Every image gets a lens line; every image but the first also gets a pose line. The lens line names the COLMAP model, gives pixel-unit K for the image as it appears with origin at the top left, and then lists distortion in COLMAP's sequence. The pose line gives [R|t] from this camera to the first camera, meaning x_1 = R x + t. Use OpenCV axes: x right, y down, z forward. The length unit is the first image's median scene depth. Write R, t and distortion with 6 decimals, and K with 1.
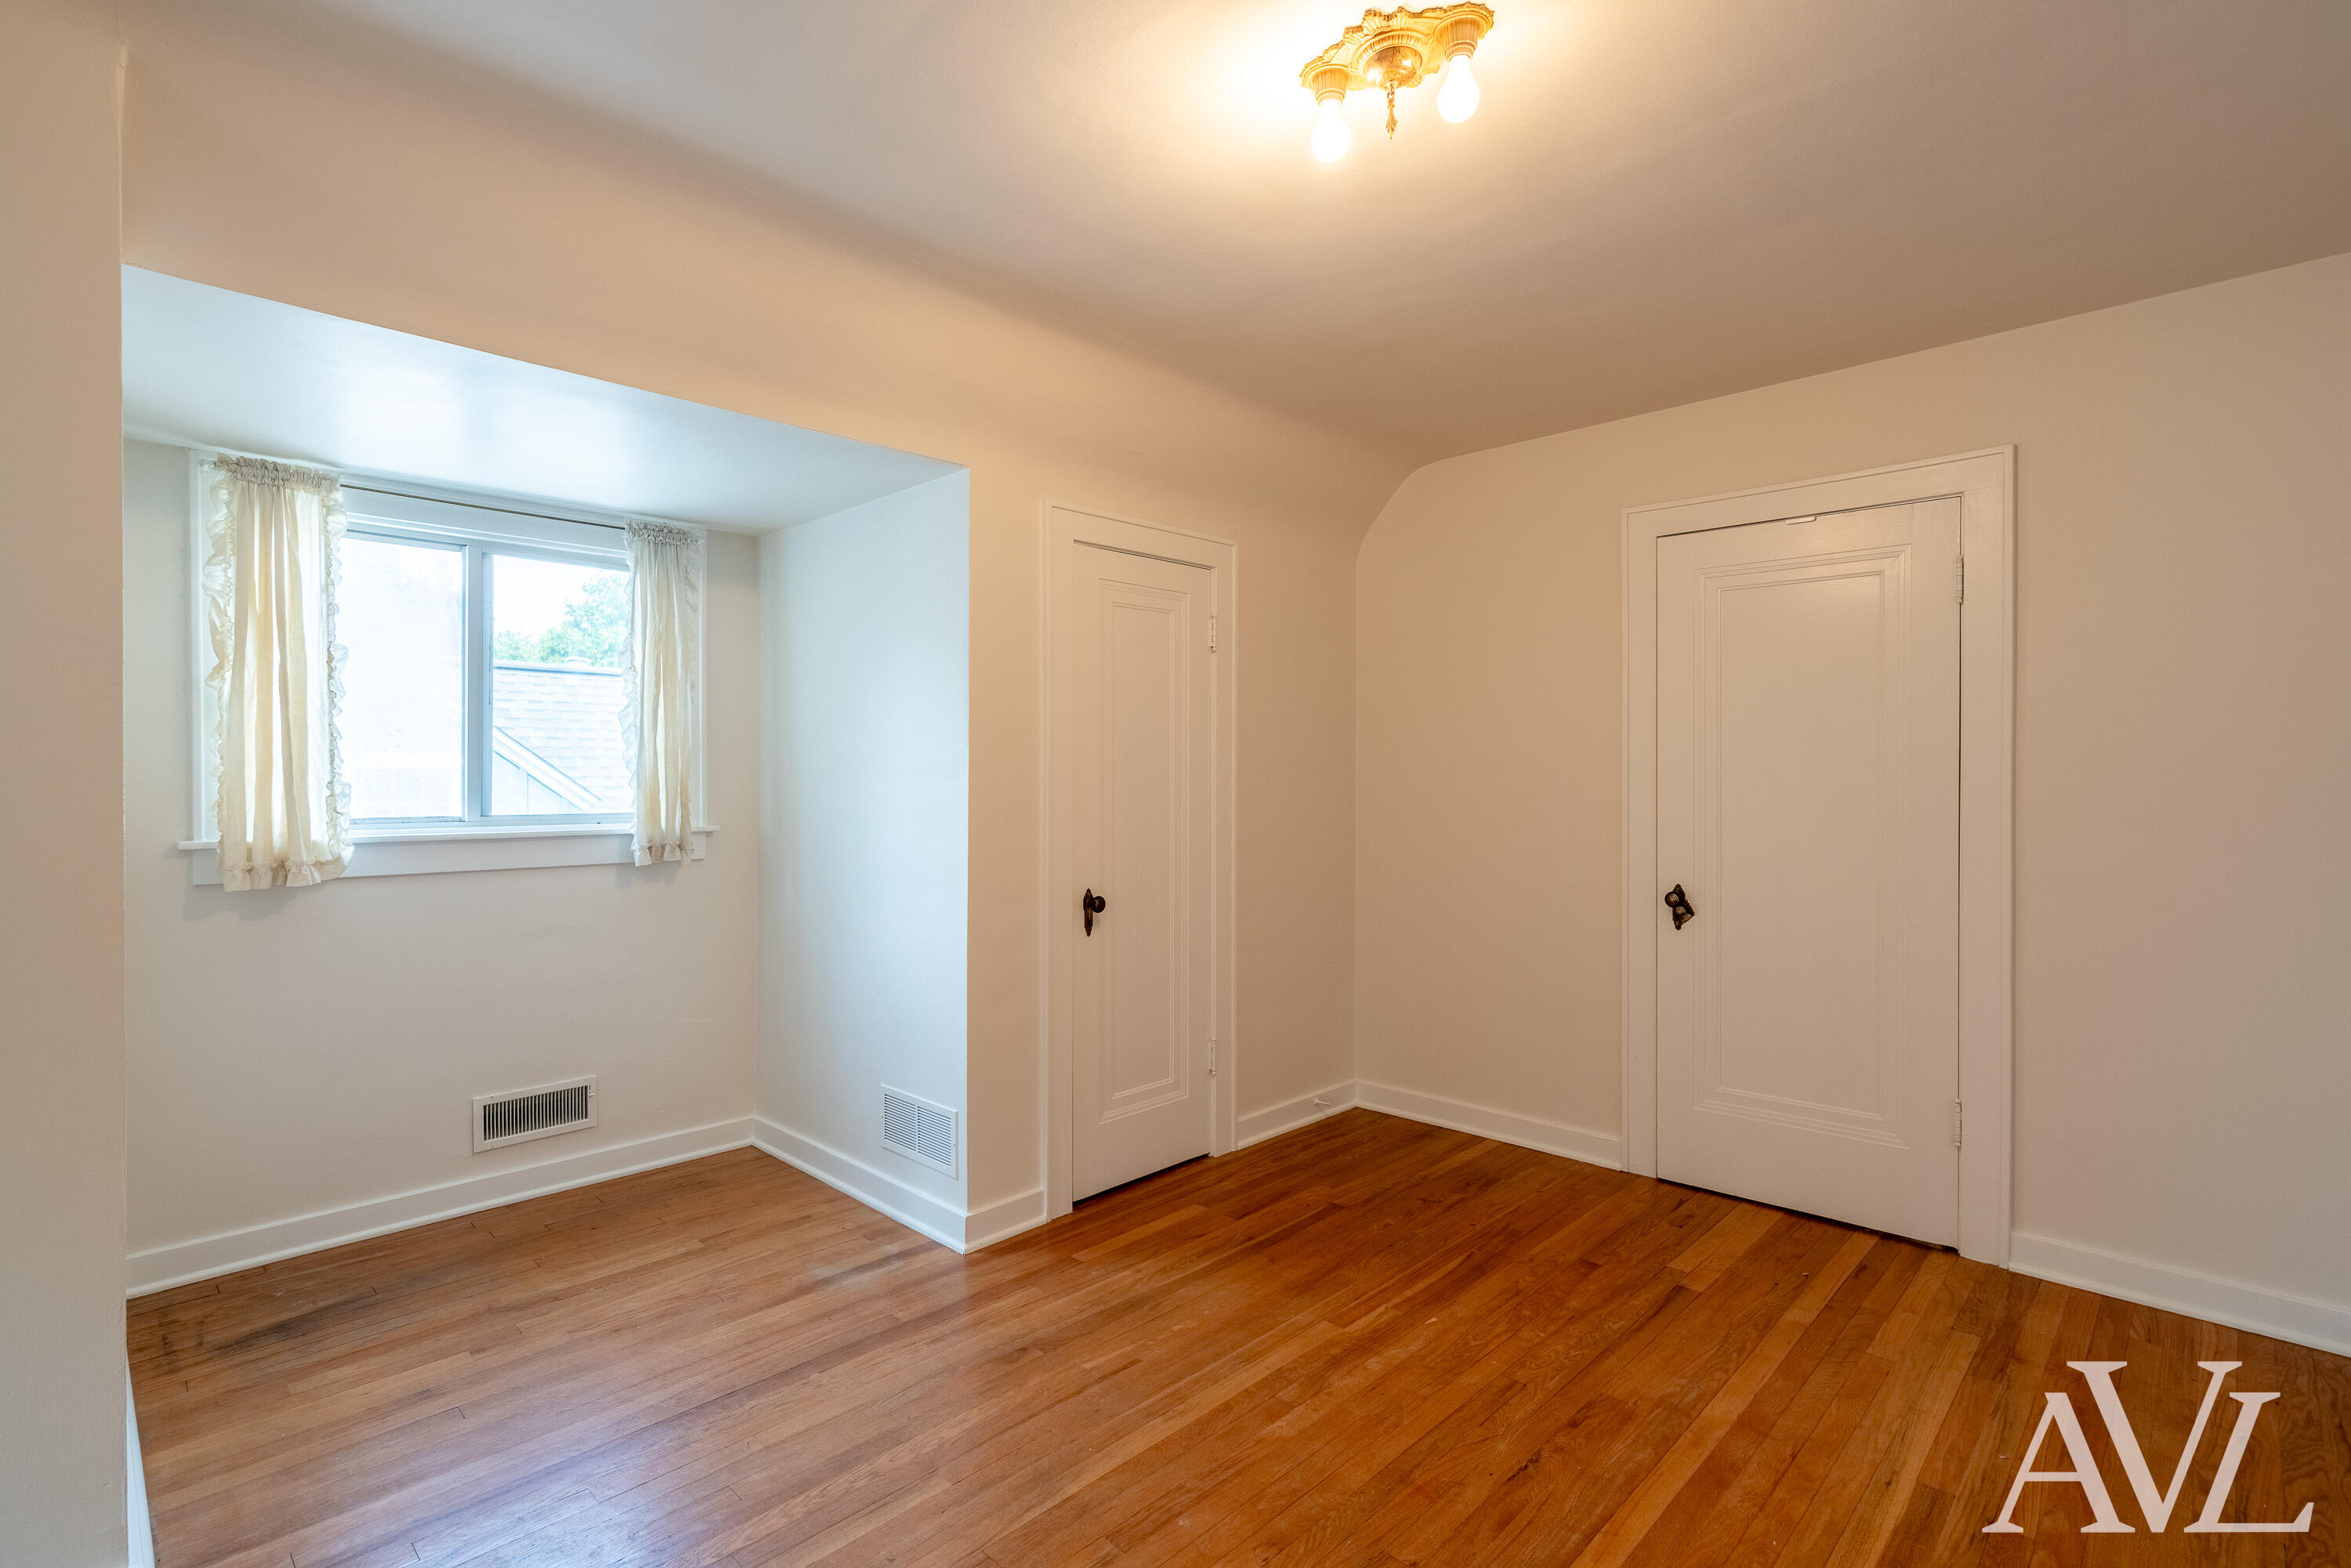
lens RADIAL K [[1087.1, 0, 1161.6], [0, 1087.1, 781.5], [0, 0, 1]] dist [-0.010586, 0.005554]
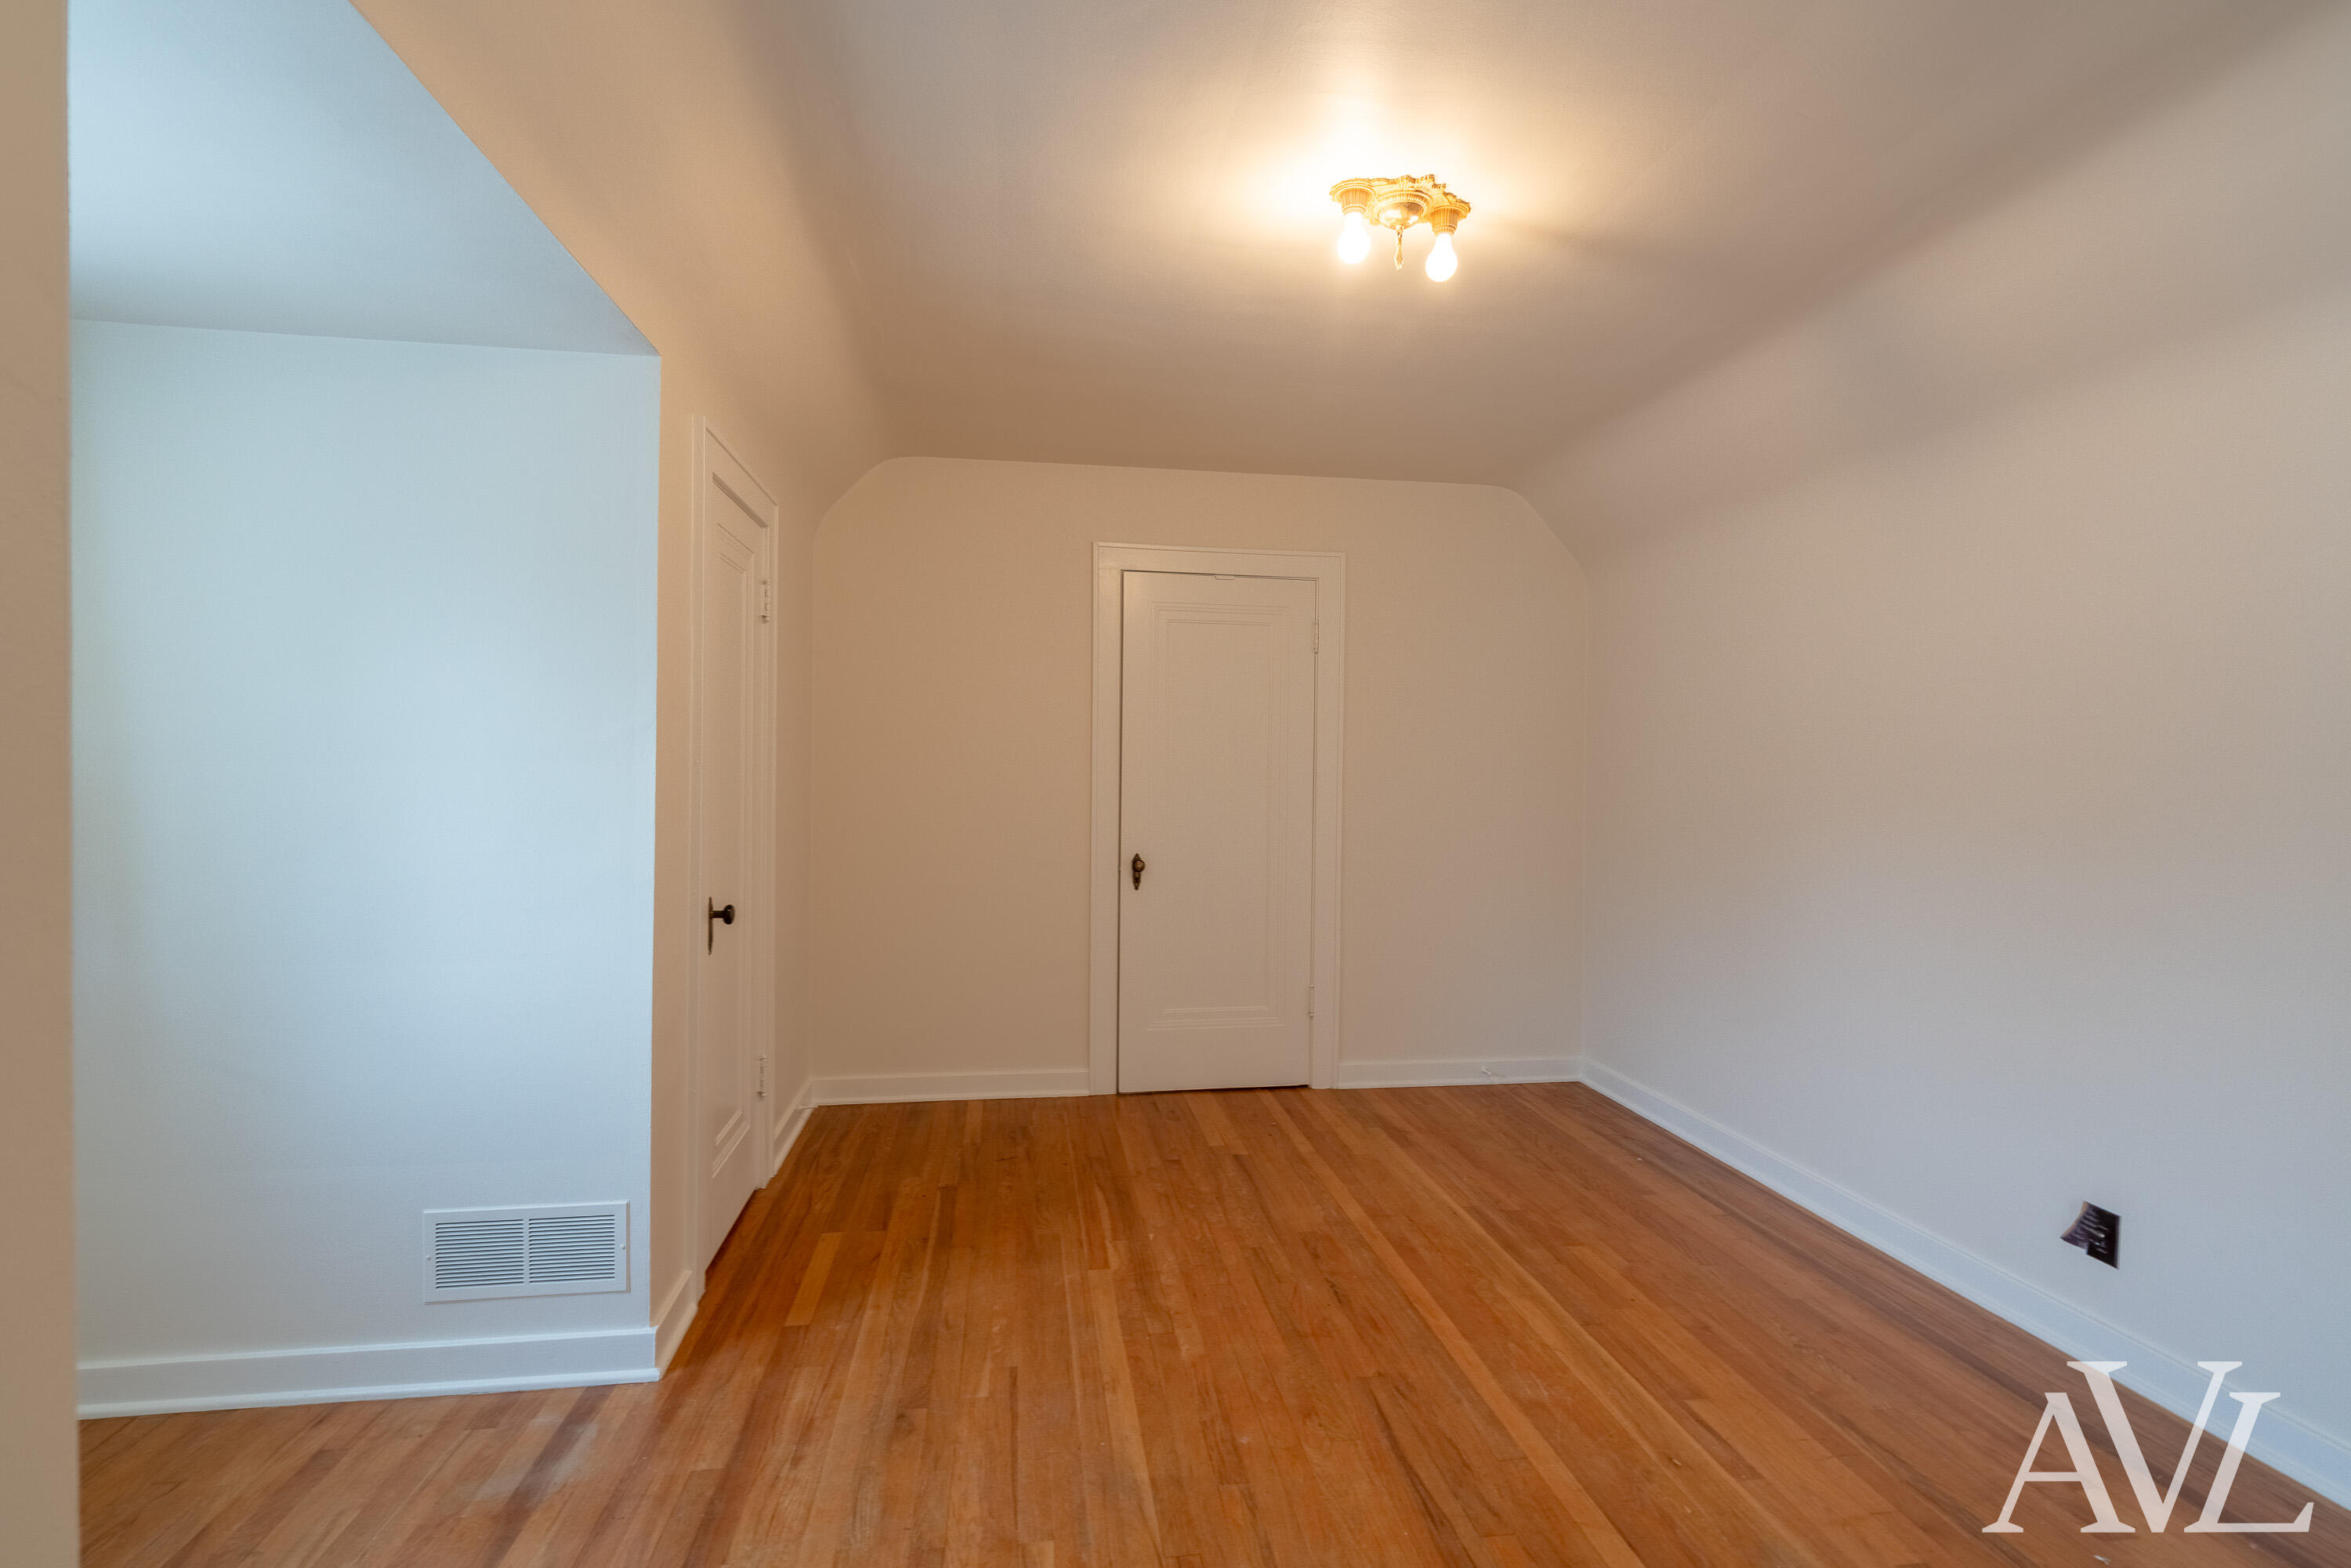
lens RADIAL K [[1087.1, 0, 1162.8], [0, 1087.1, 785.0], [0, 0, 1]] dist [-0.010586, 0.005554]
pose [[0.607877, -0.005657, 0.794011, -0.602399], [-0.007333, 0.999892, 0.012737, 0.000706], [-0.793998, -0.013565, 0.607770, 0.267441]]
